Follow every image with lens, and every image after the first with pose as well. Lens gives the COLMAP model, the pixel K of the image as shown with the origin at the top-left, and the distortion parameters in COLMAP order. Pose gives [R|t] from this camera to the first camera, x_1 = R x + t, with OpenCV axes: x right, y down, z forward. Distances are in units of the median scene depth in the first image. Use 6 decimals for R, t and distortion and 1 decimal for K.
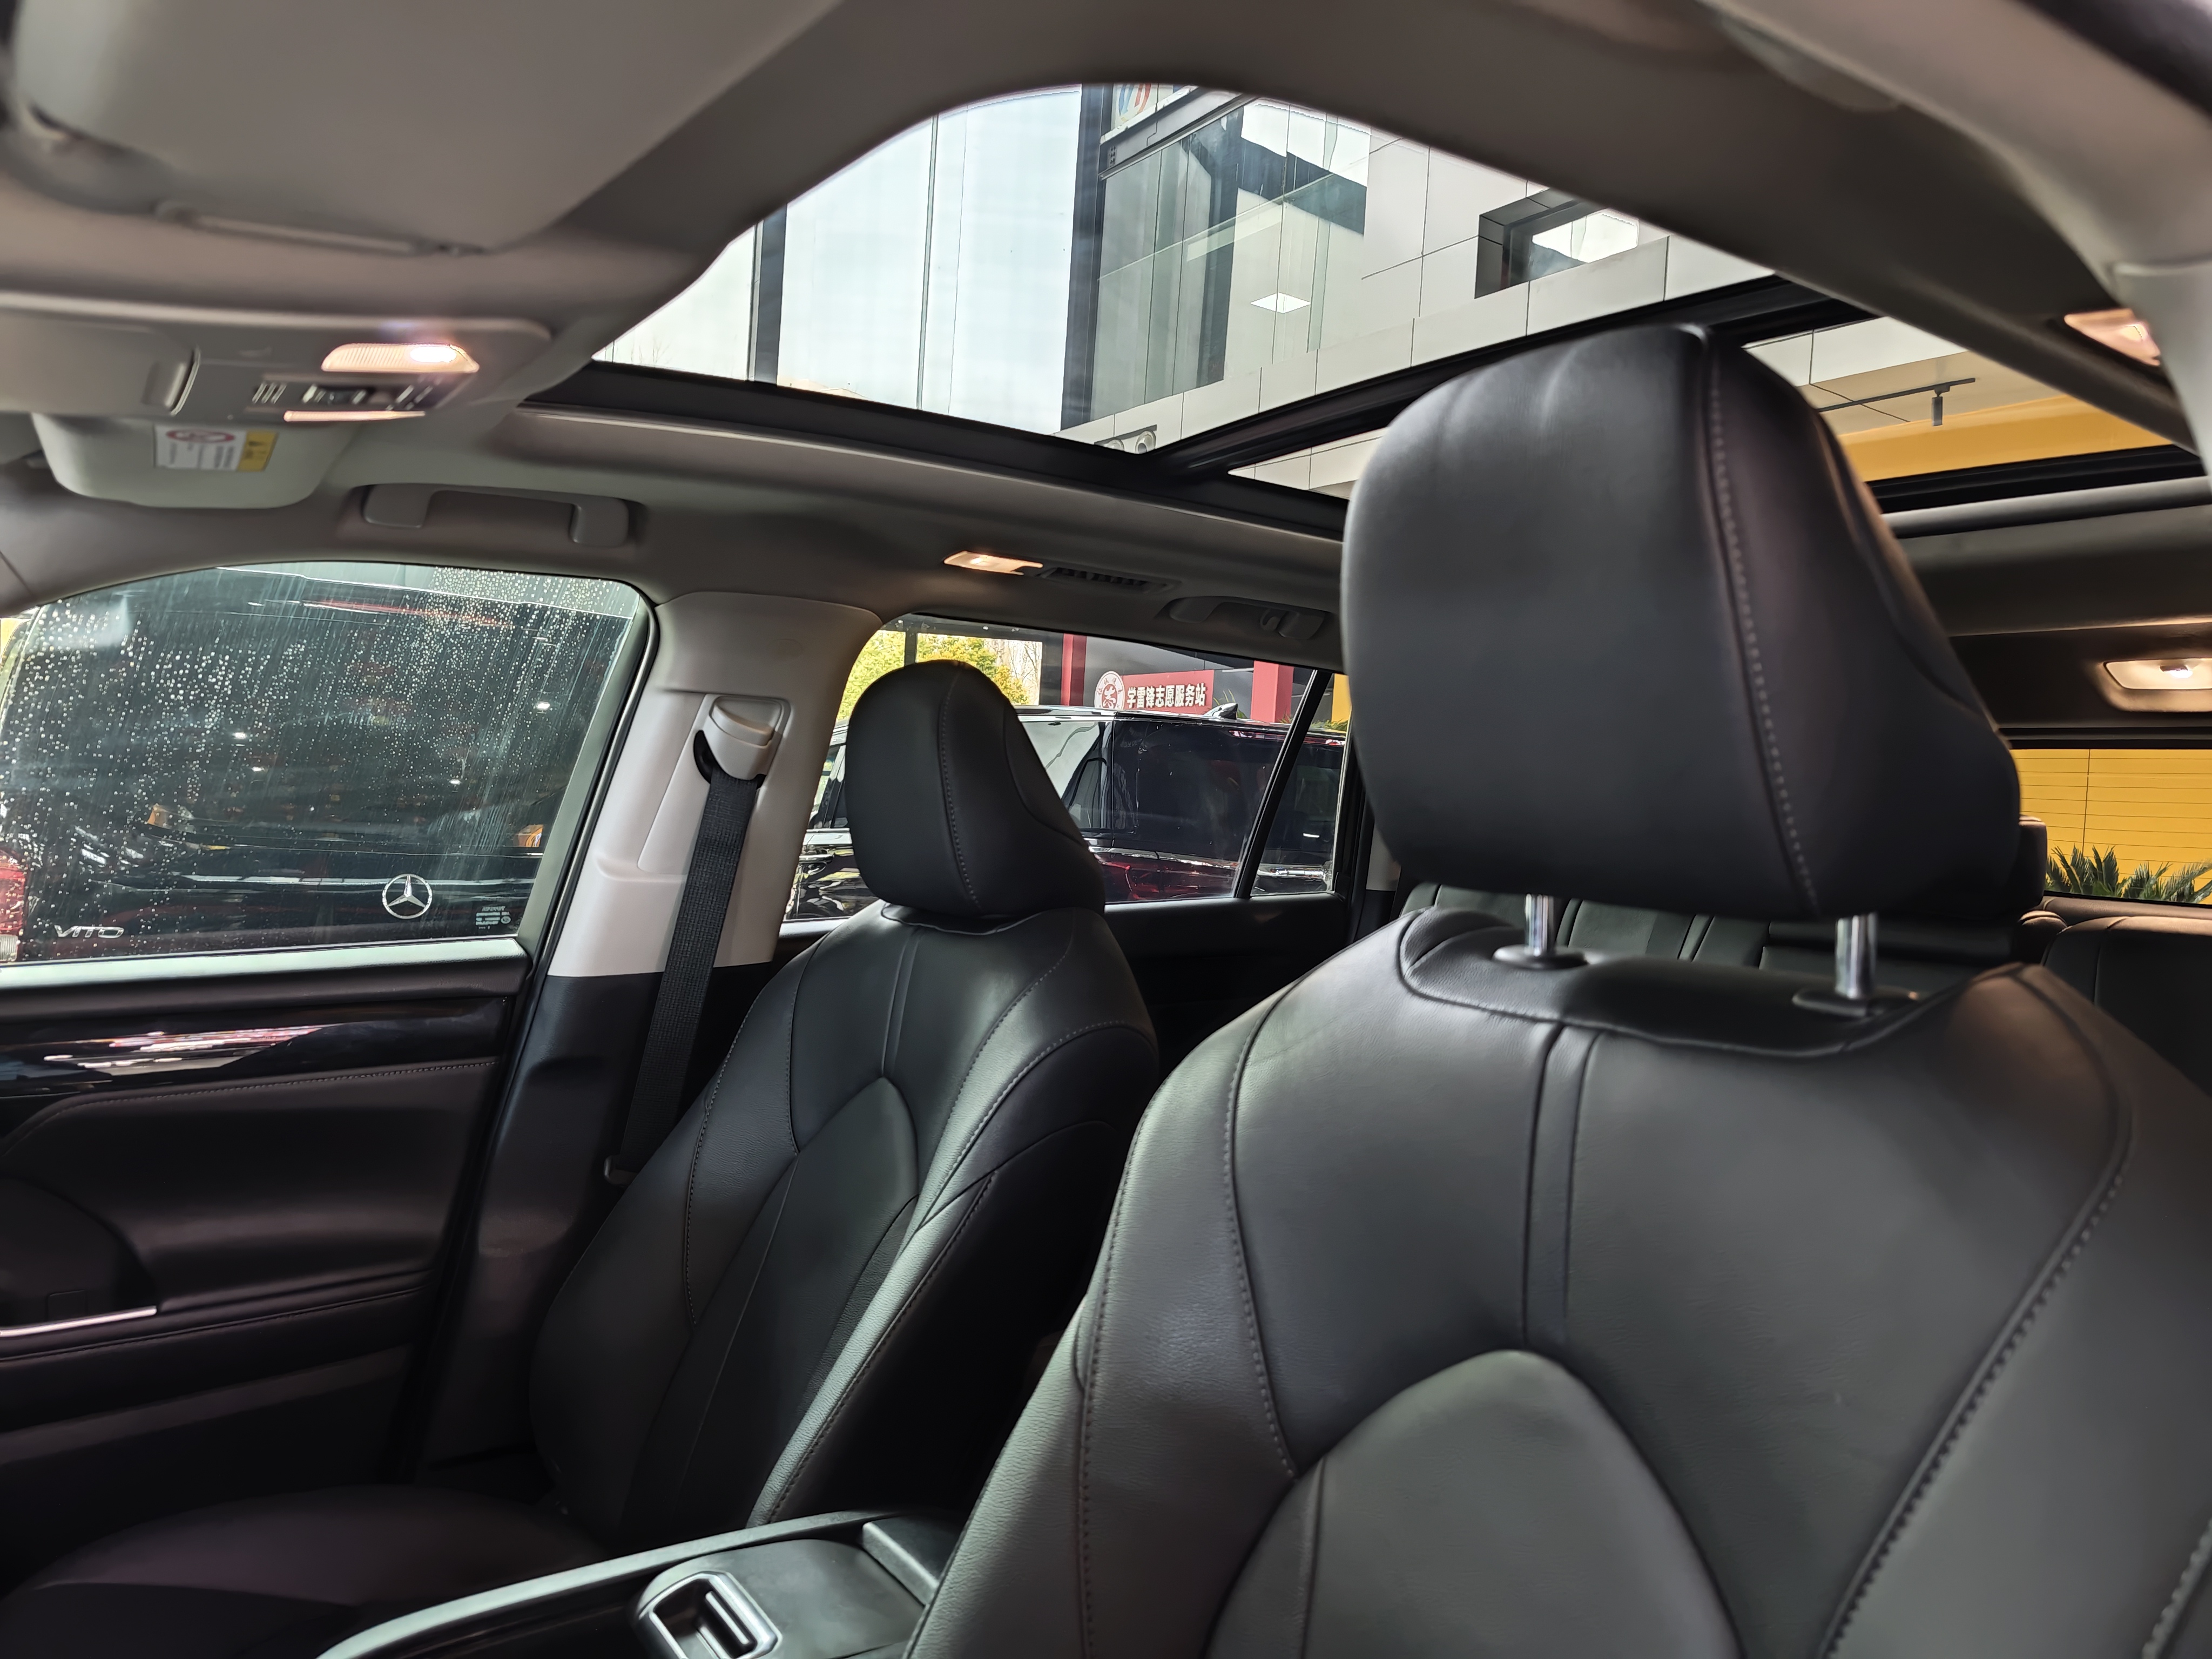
lens RADIAL K [[1515.9, 0, 1106.0], [0, 1515.9, 829.5], [0, 0, 1]] dist [0.039786, -0.044691]
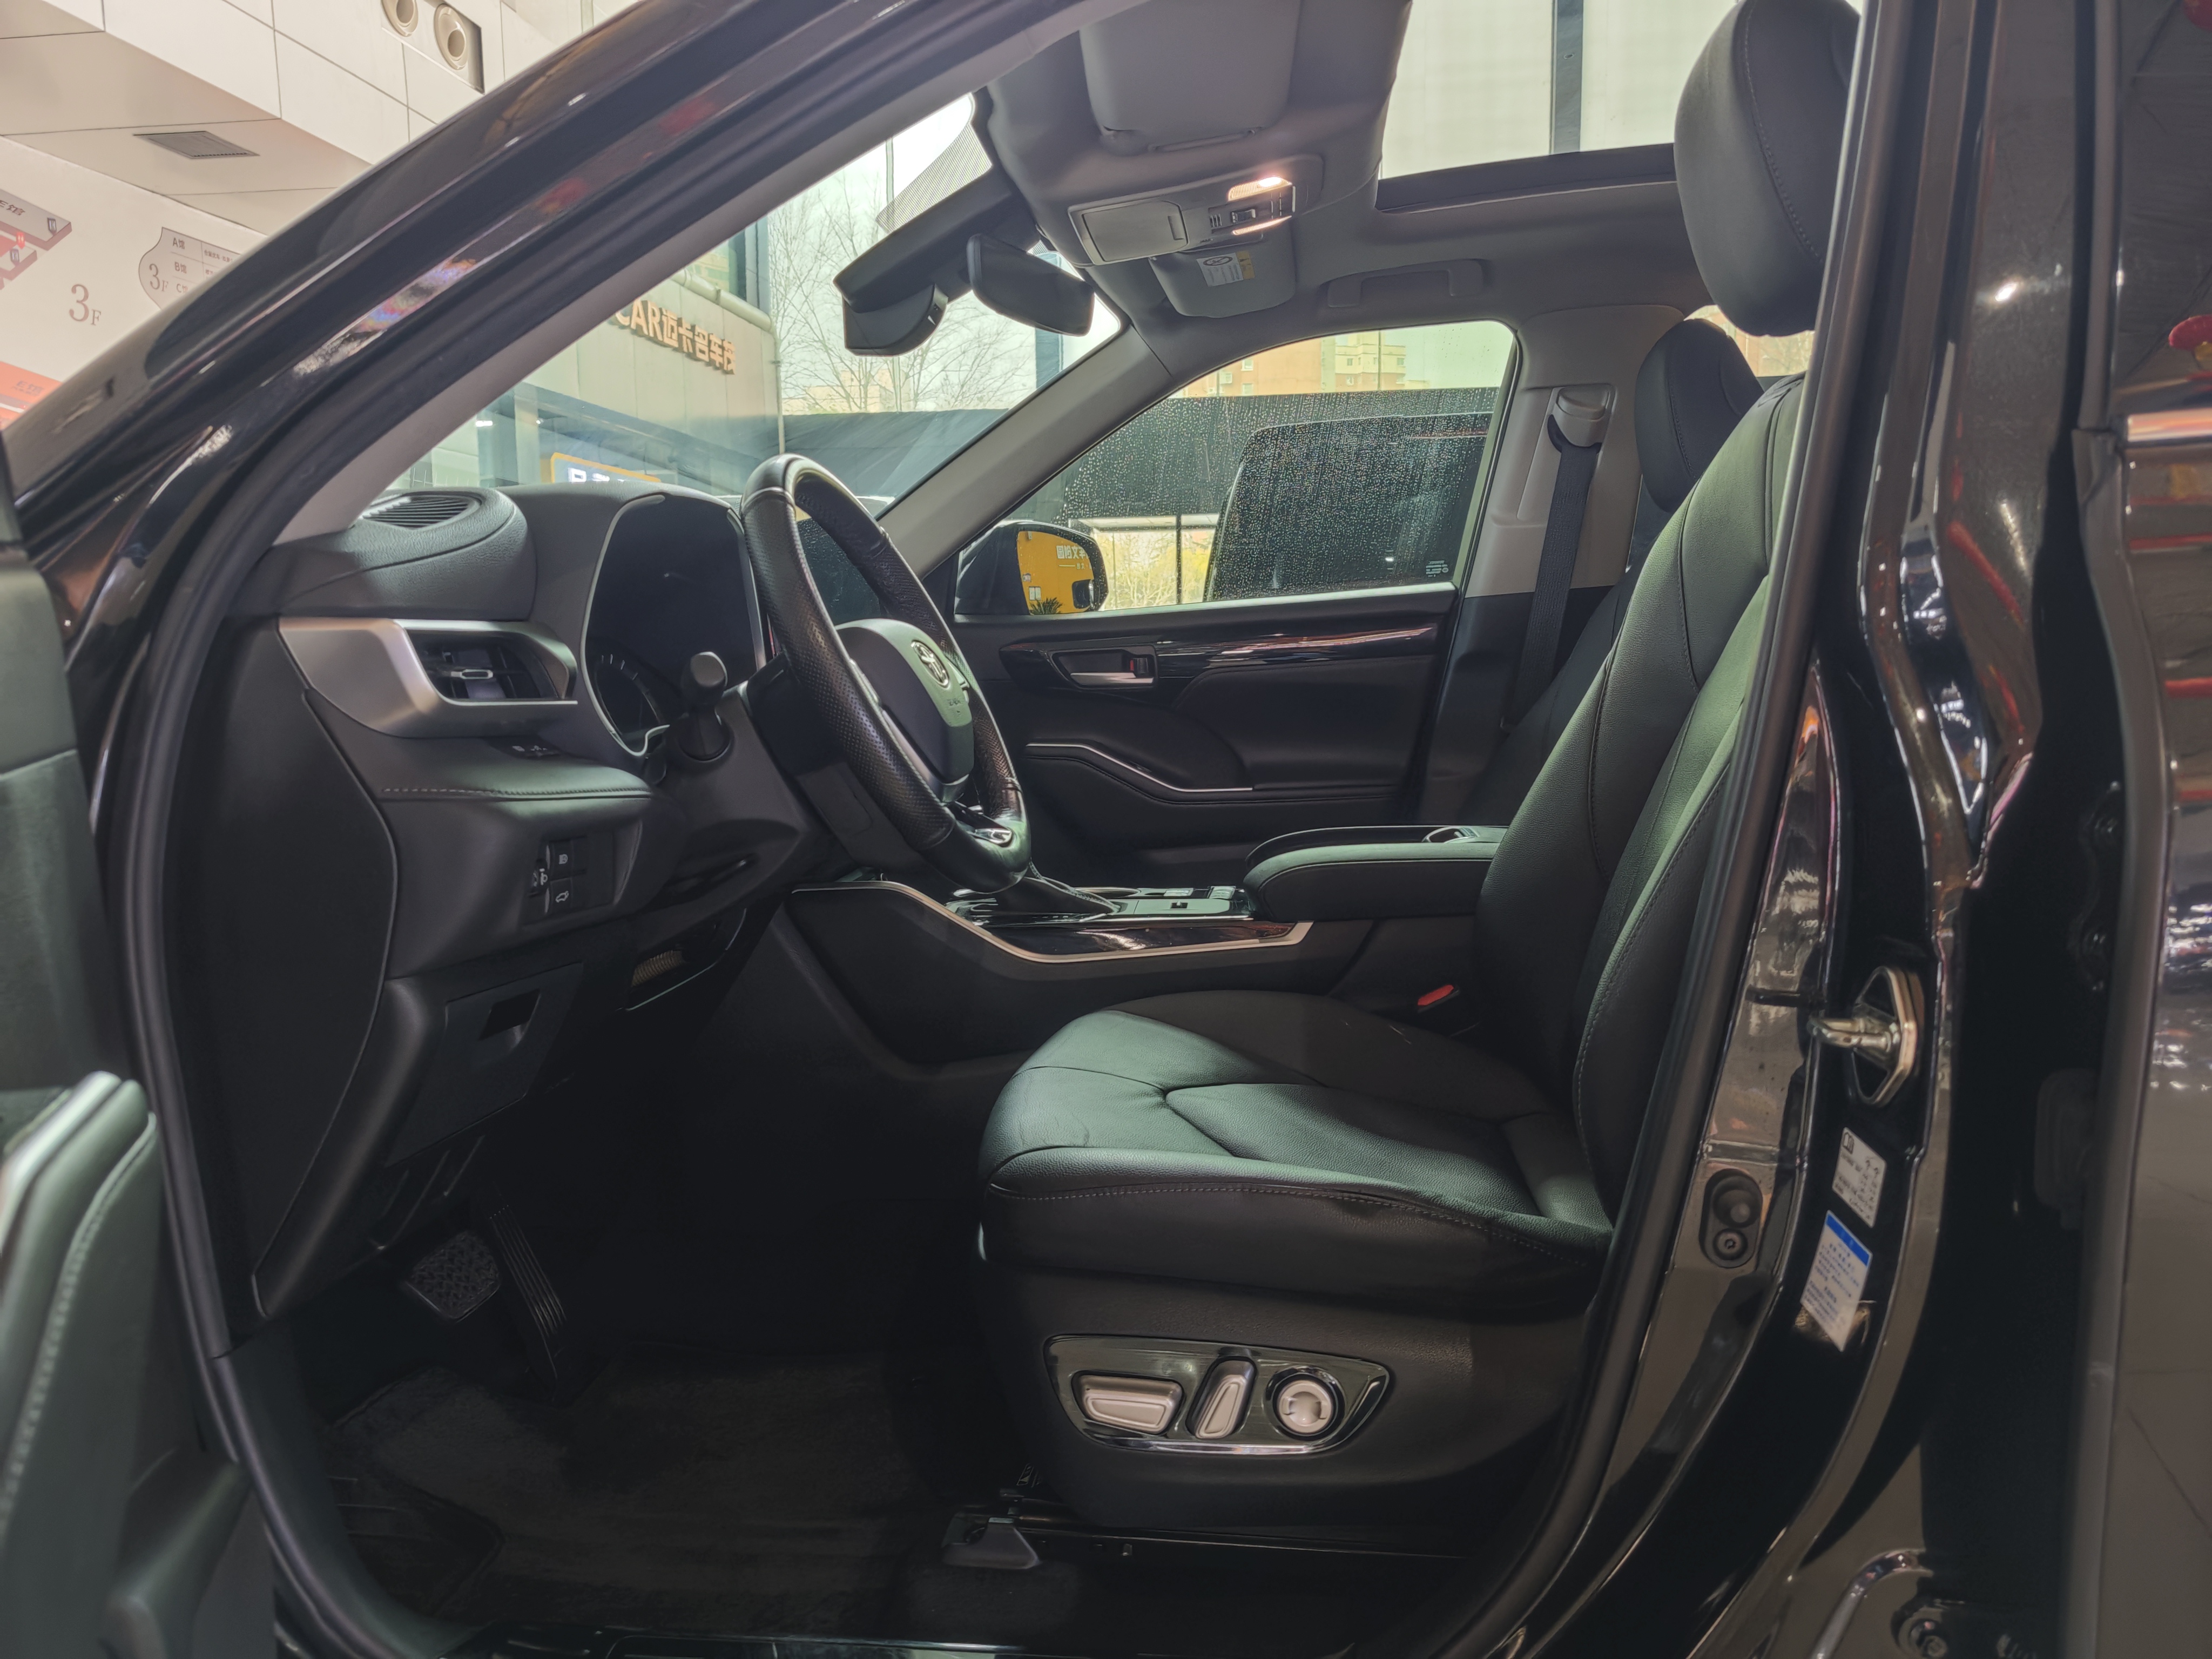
lens RADIAL K [[1515.9, 0, 1106.0], [0, 1515.9, 829.5], [0, 0, 1]] dist [0.039786, -0.044691]
pose [[0.745331, 0.017750, -0.666459, 0.385794], [0.043998, 0.996157, 0.075736, 0.196614], [0.665242, -0.085771, 0.741685, -0.386466]]
